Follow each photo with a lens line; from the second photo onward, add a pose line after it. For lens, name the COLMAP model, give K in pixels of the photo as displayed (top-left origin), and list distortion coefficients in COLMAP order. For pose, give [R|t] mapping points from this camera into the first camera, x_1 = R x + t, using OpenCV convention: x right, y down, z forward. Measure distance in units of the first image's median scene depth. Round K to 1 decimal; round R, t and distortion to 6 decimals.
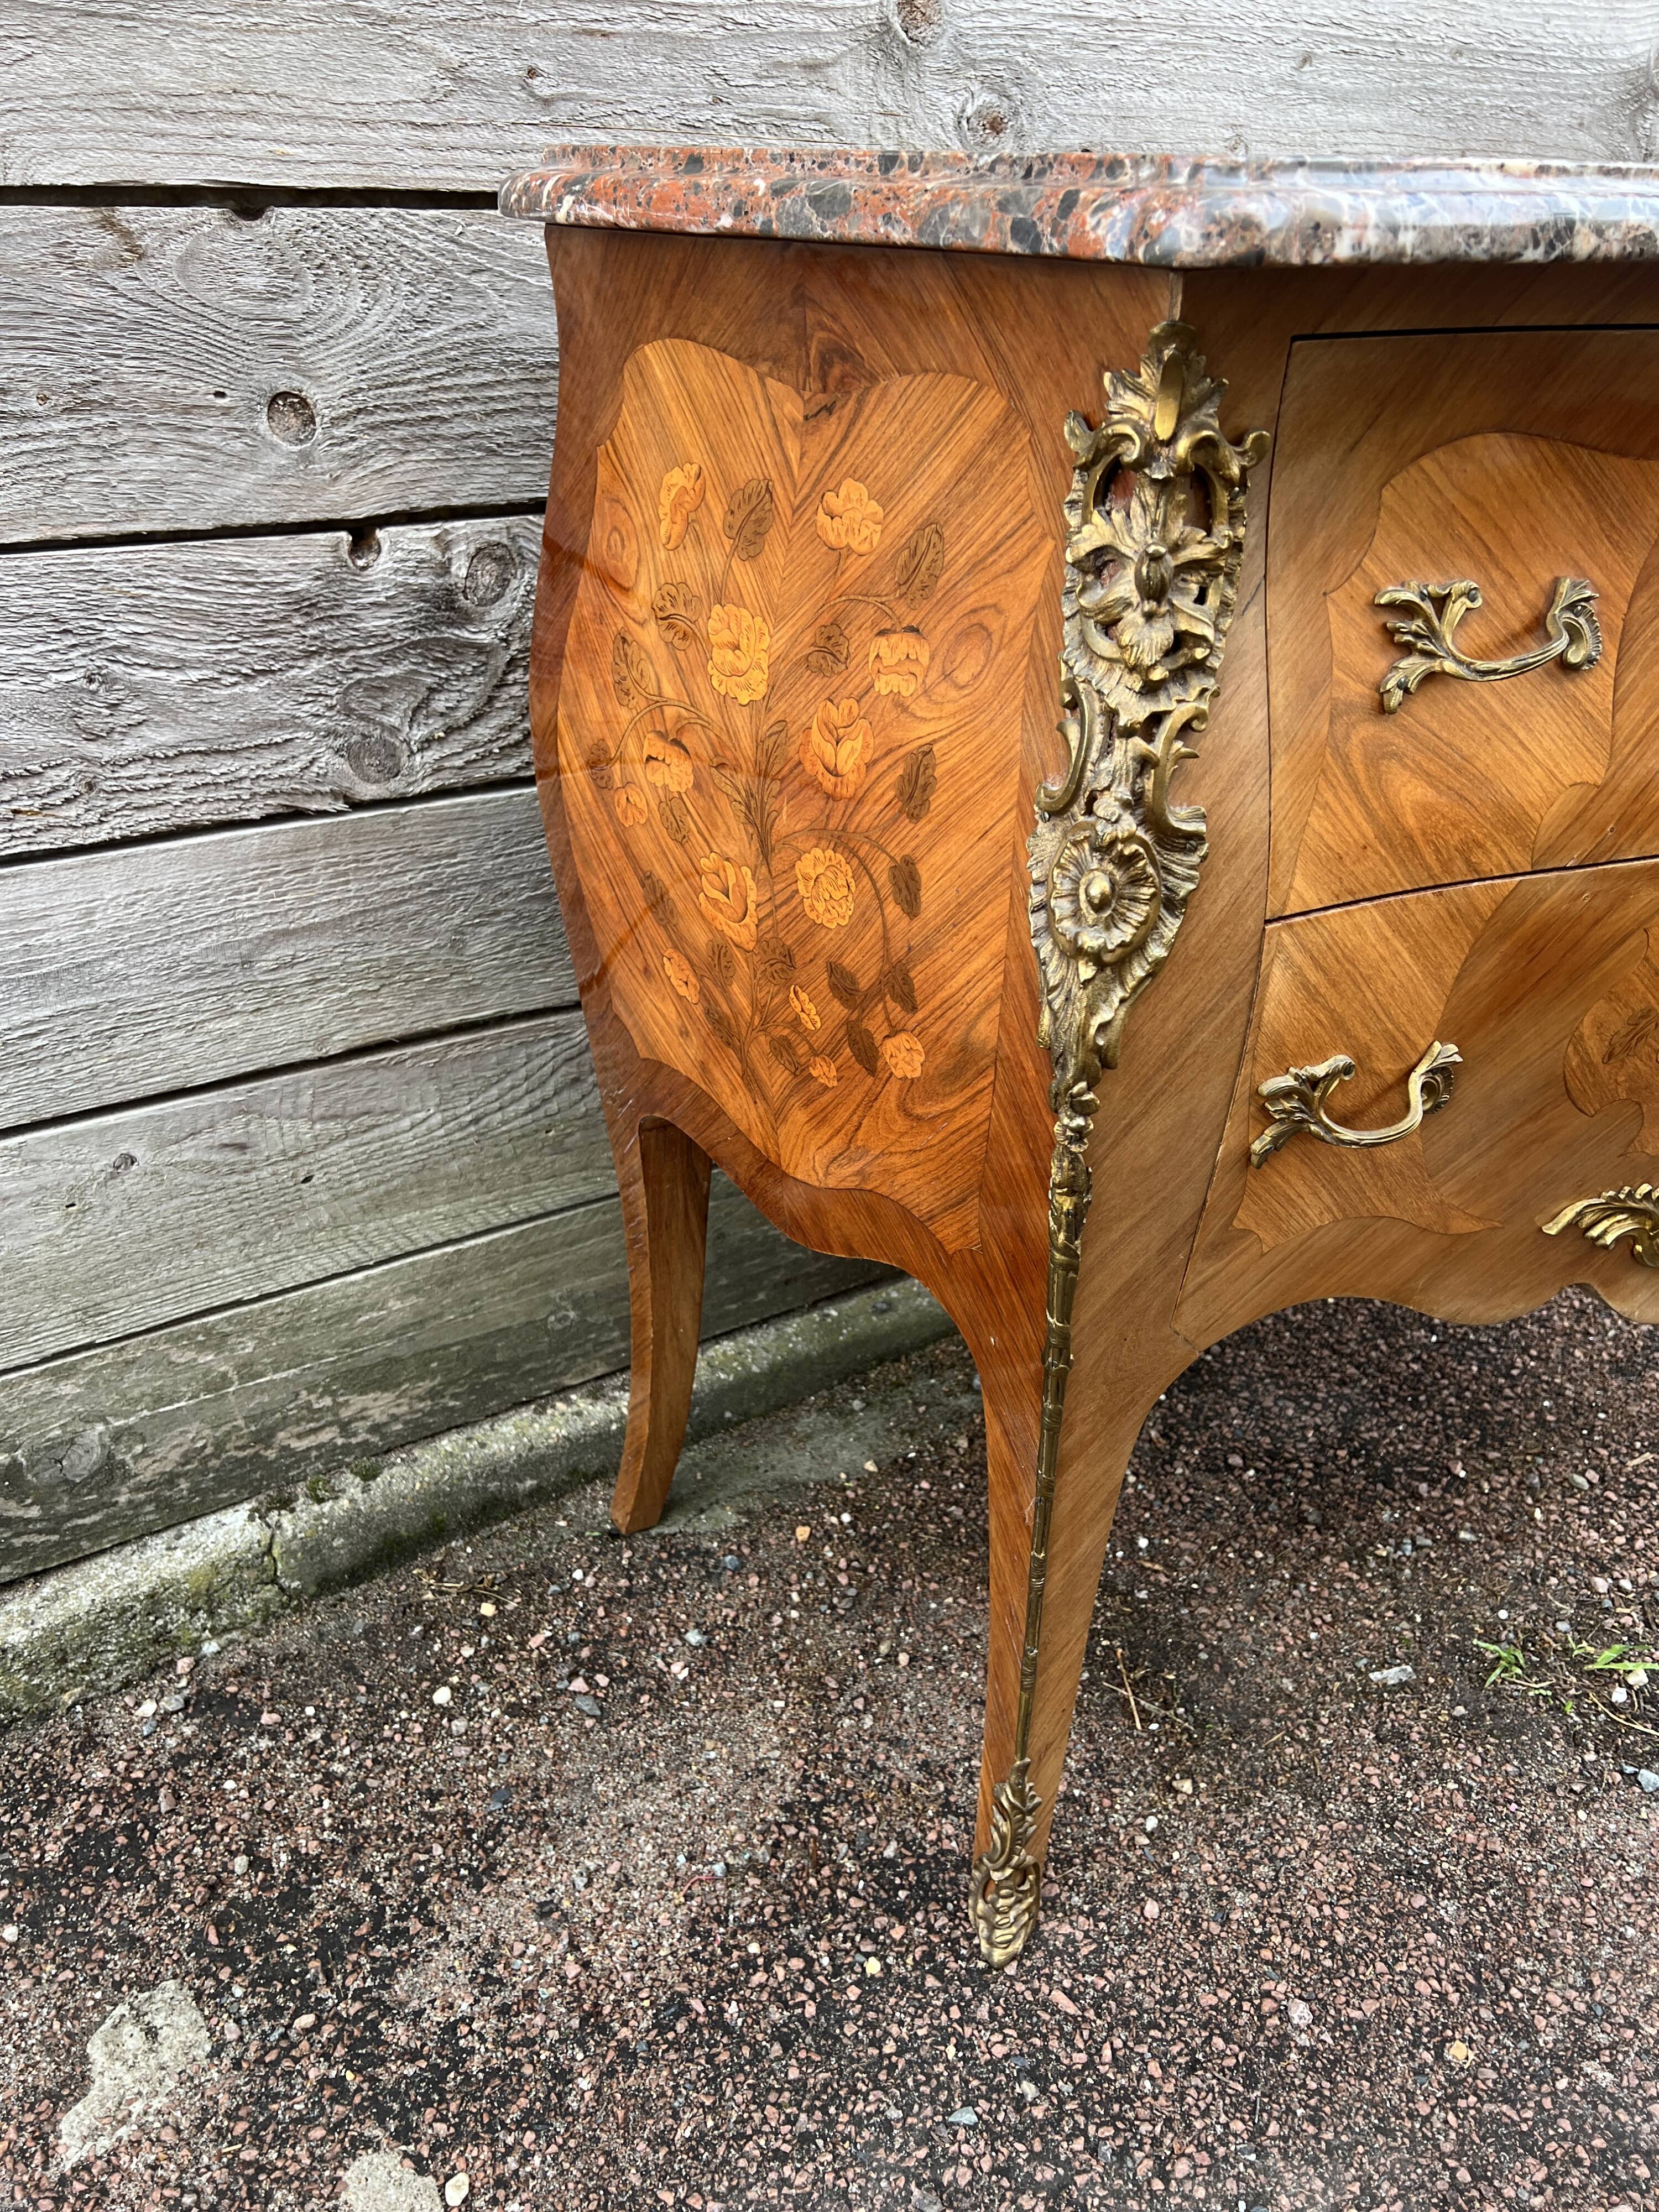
lens RADIAL K [[1683.2, 0, 833.3], [0, 1683.2, 1113.6], [0, 0, 1]] dist [0.043462, -0.035750]
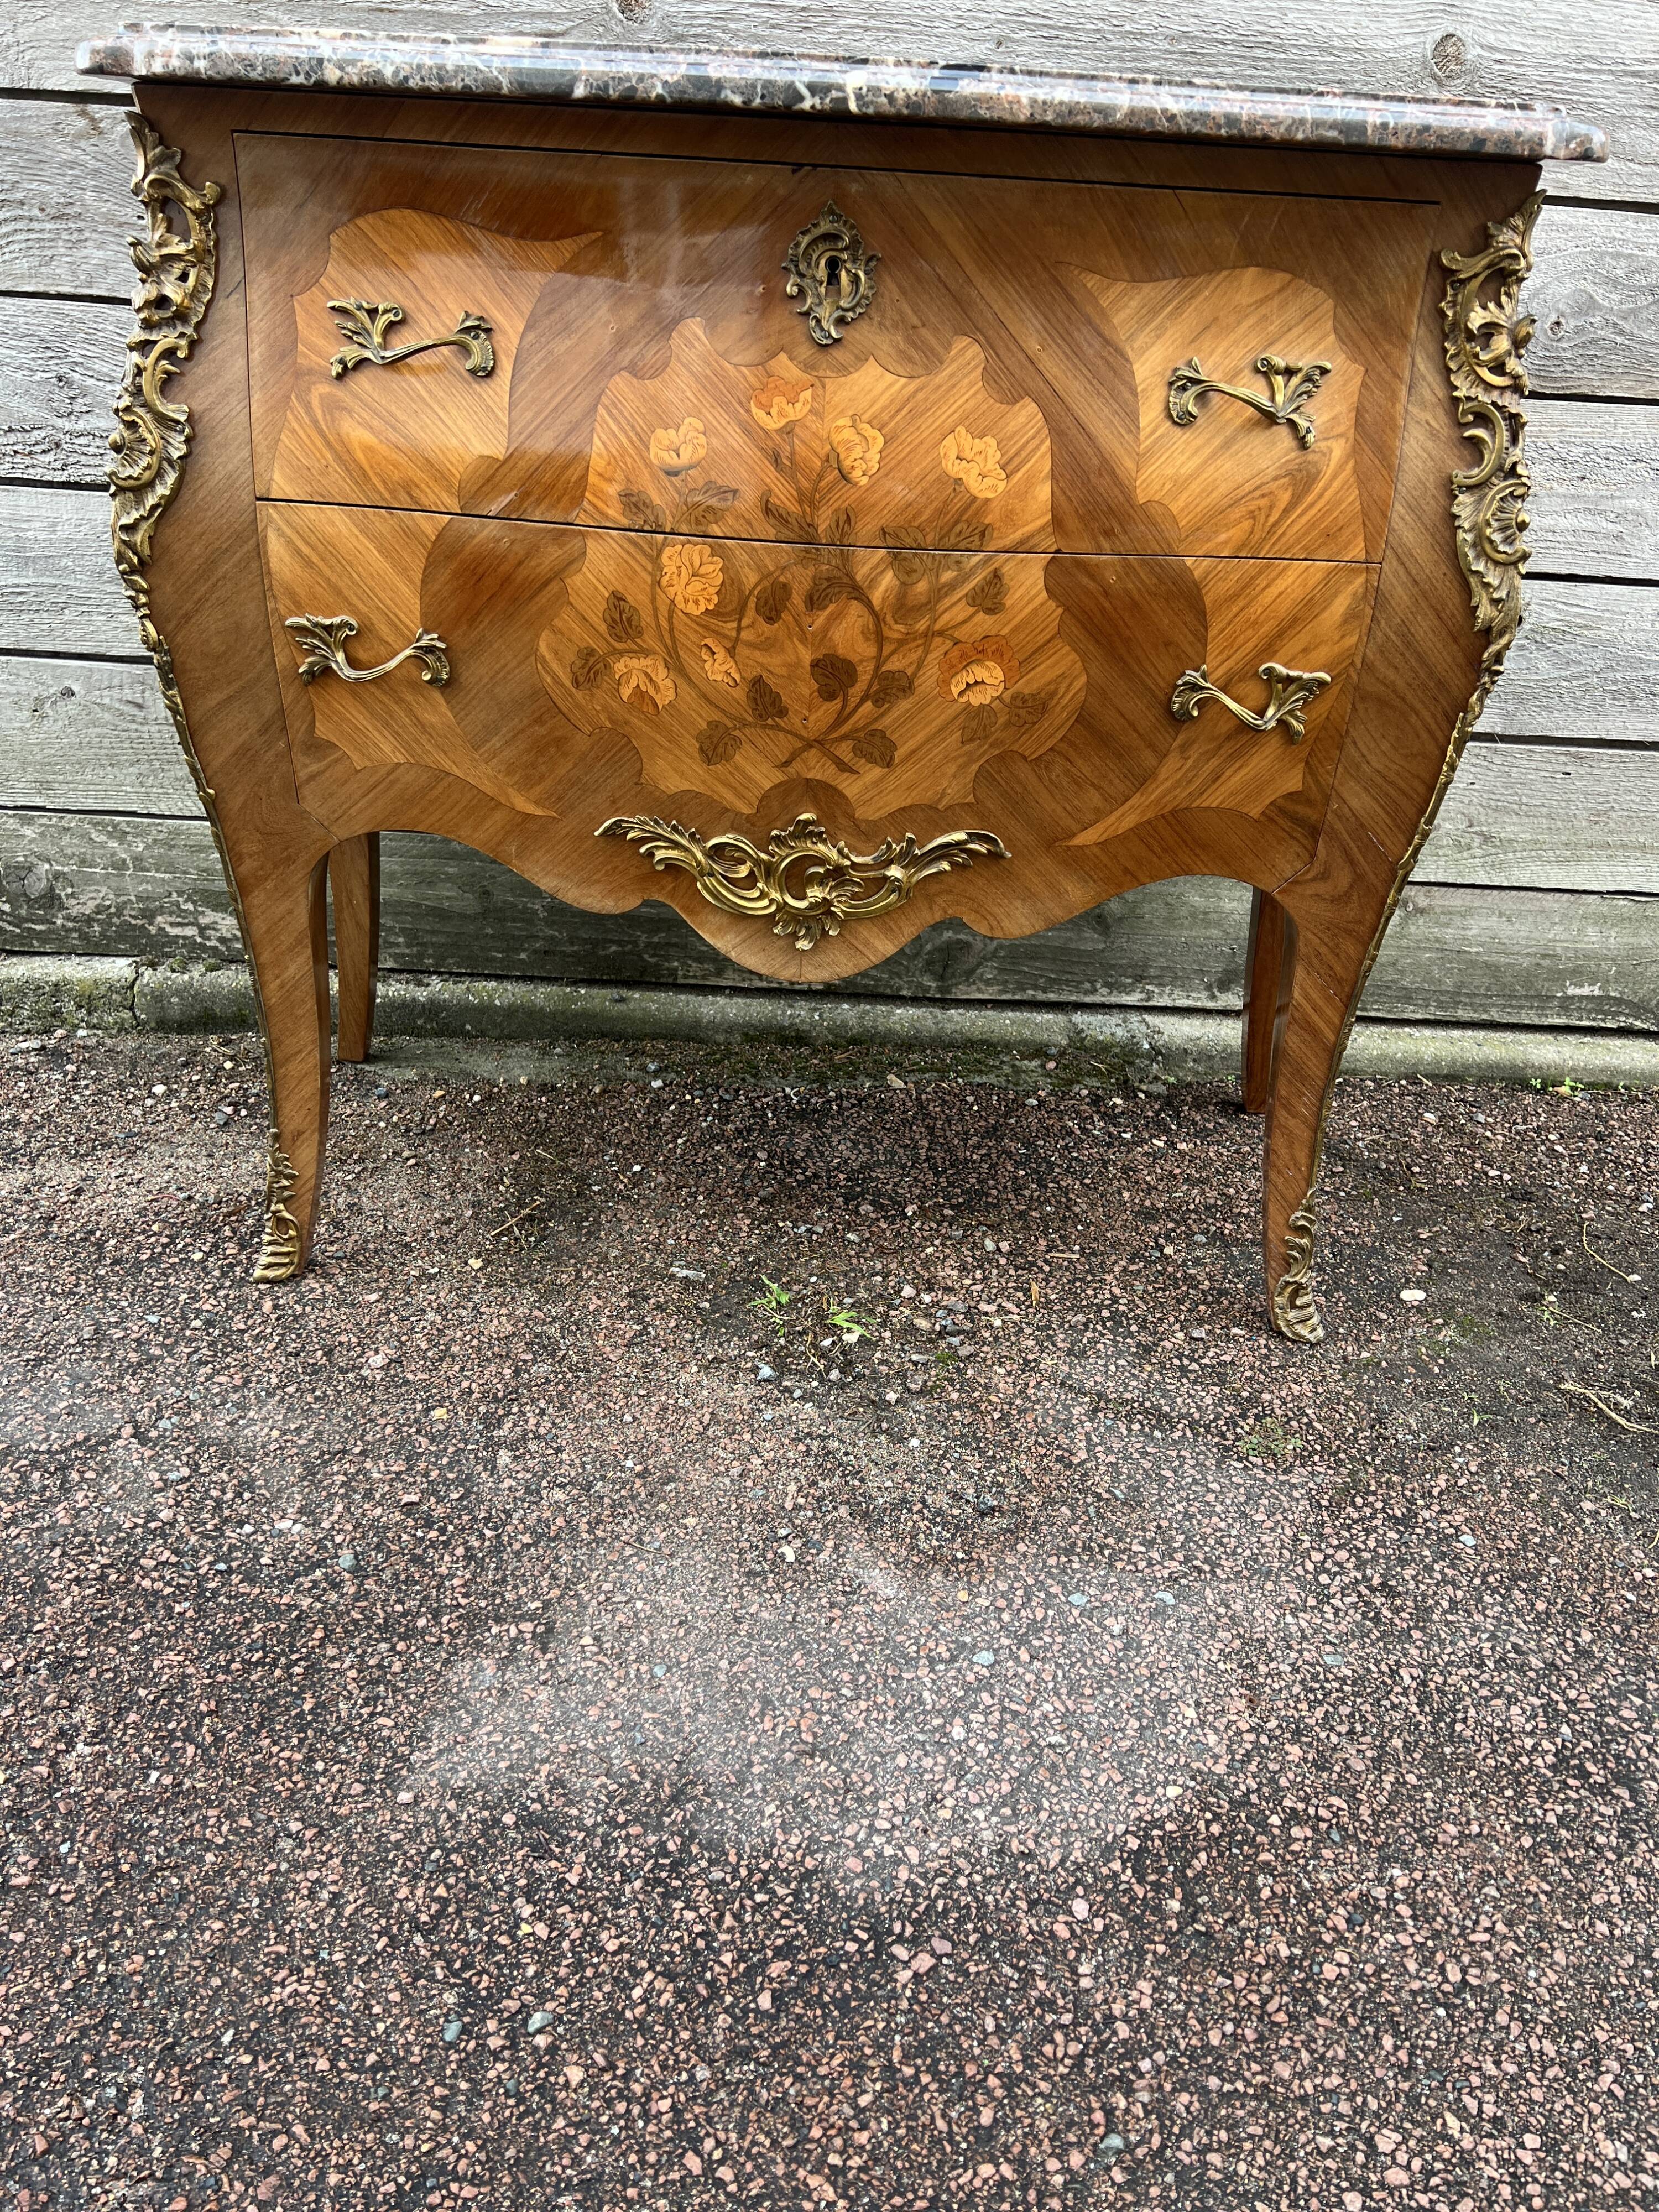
lens RADIAL K [[1683.2, 0, 833.3], [0, 1683.2, 1113.6], [0, 0, 1]] dist [0.043462, -0.035750]
pose [[0.857037, 0.265563, -0.441546, 1.116144], [-0.285217, 0.958194, 0.022692, 0.180170], [0.429114, 0.106488, 0.896951, -0.121952]]
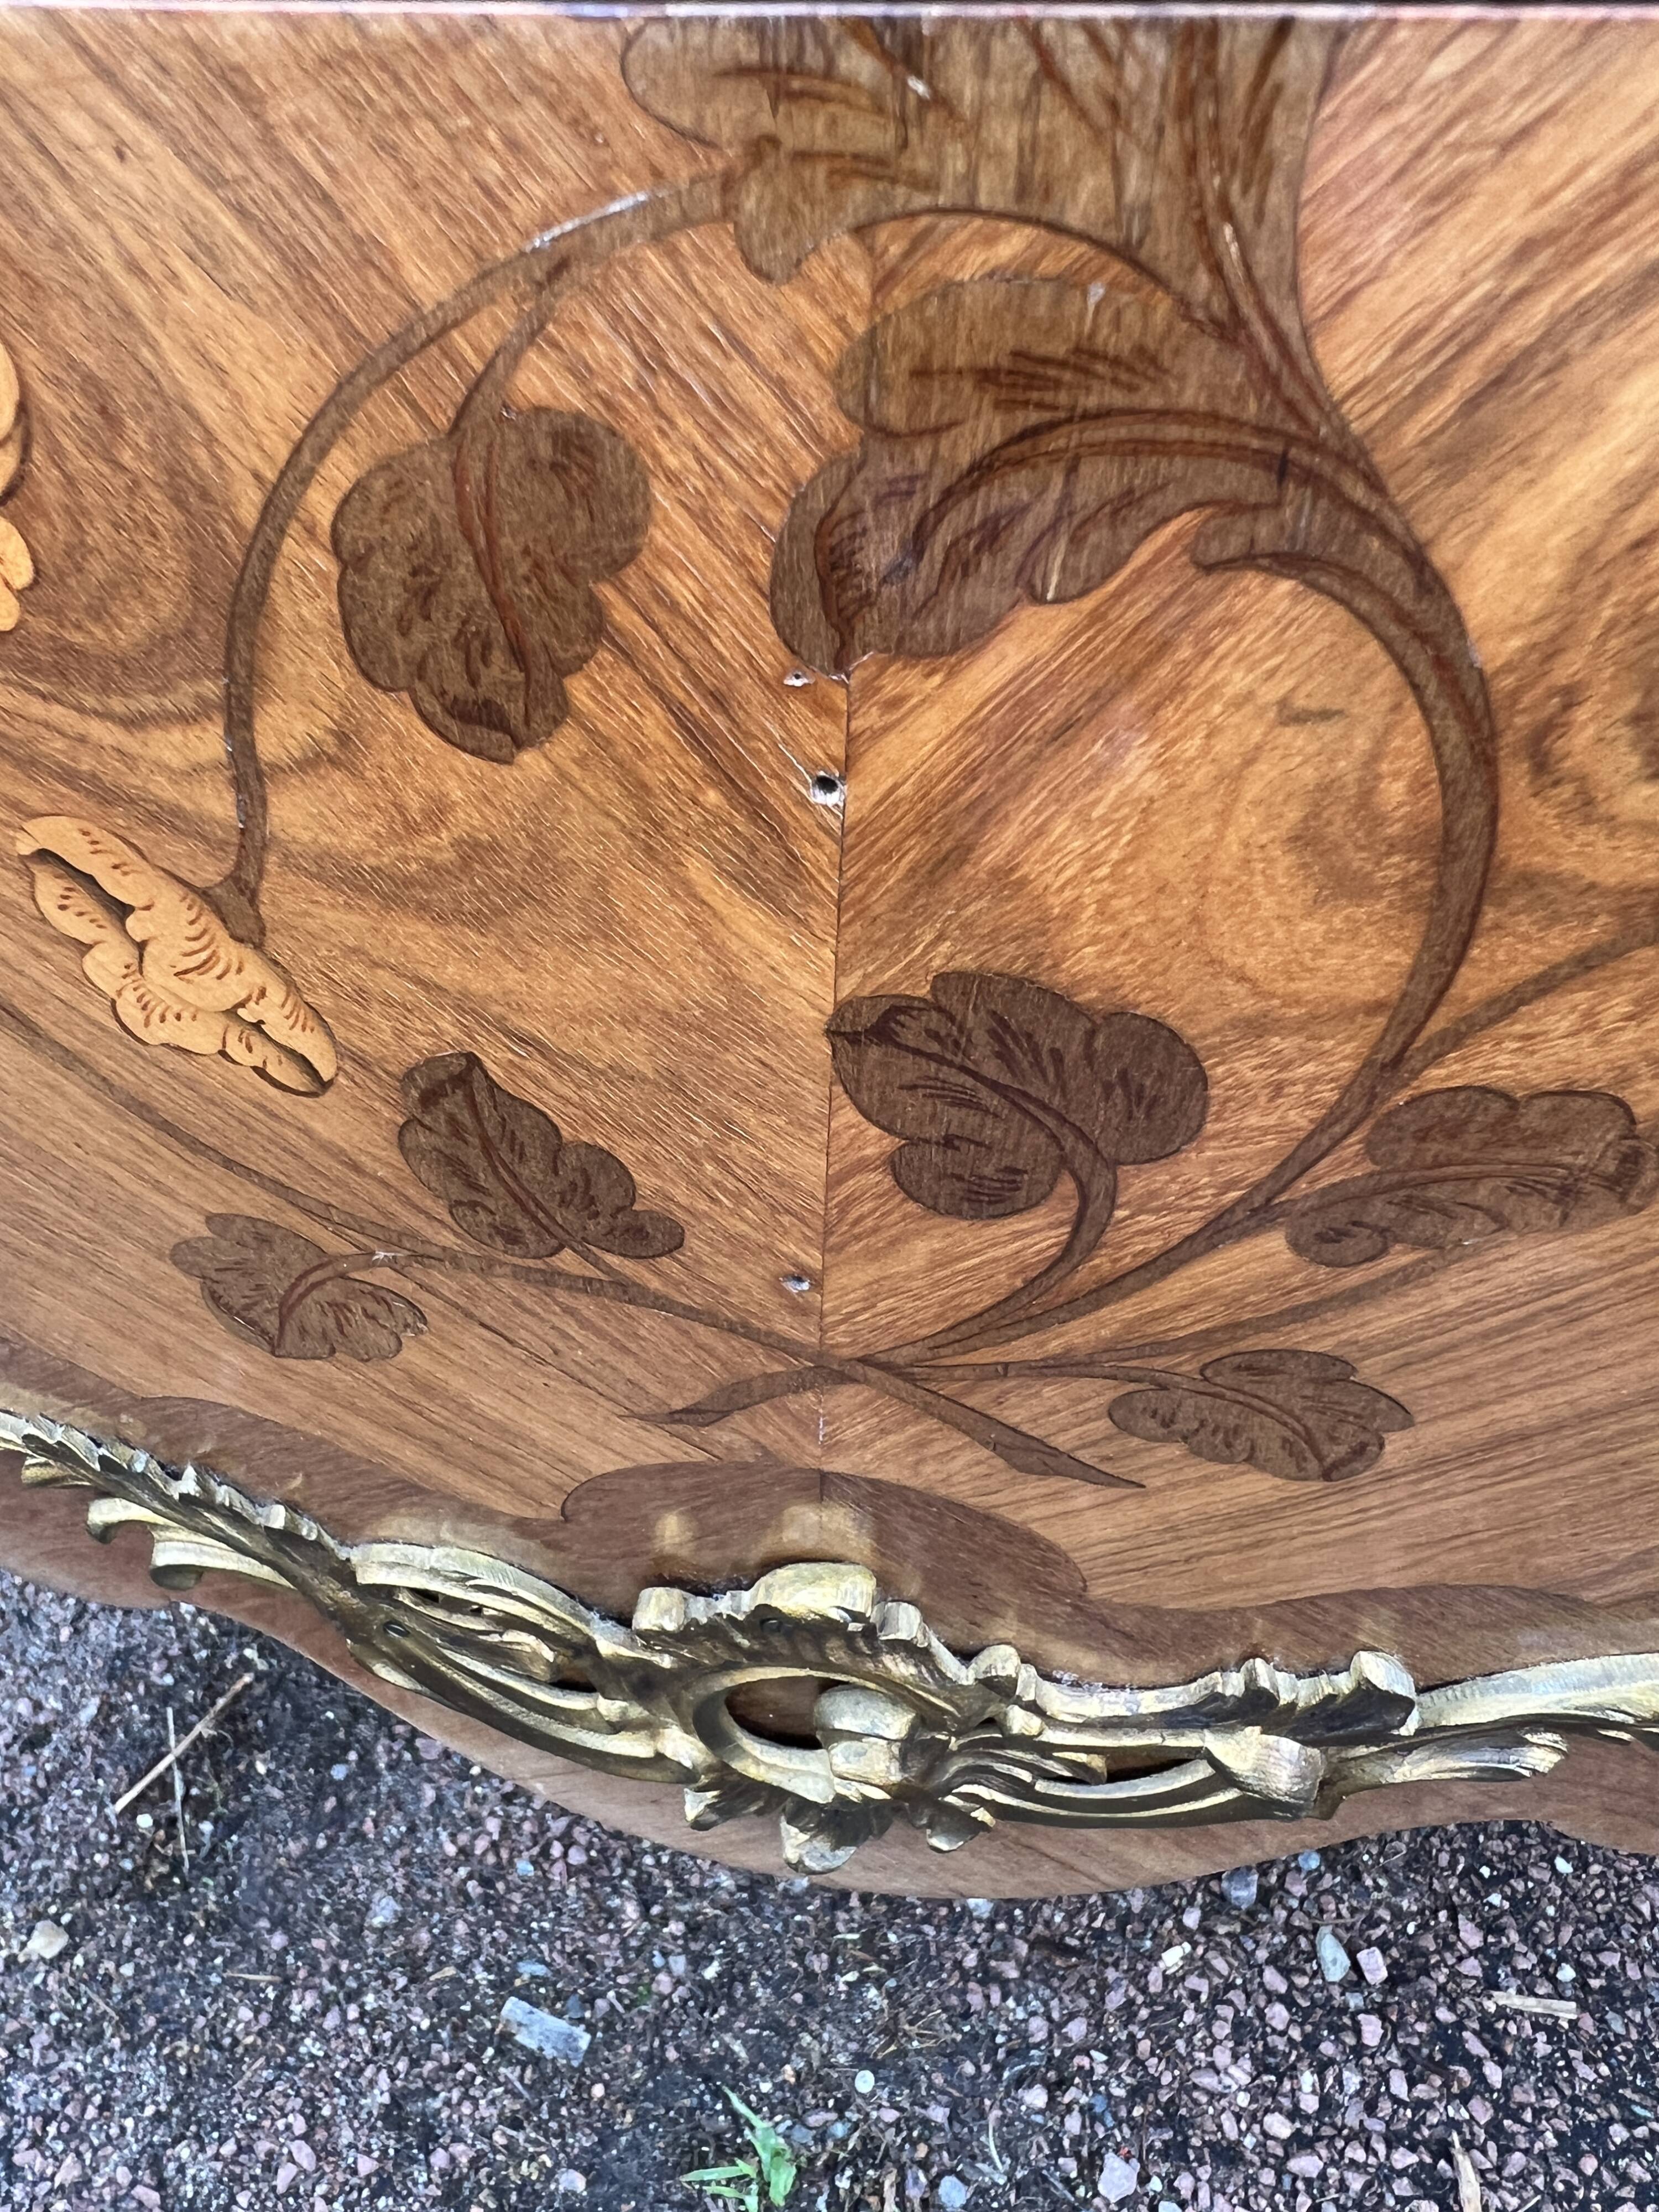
lens RADIAL K [[1700.1, 0, 662.8], [0, 1700.1, 1019.9], [0, 0, 1]] dist [-0.013578, 0.006072]
pose [[0.767277, 0.389271, -0.509660, 0.583569], [-0.284189, 0.918803, 0.273930, -0.114324], [0.574910, -0.065340, 0.815603, 0.731912]]
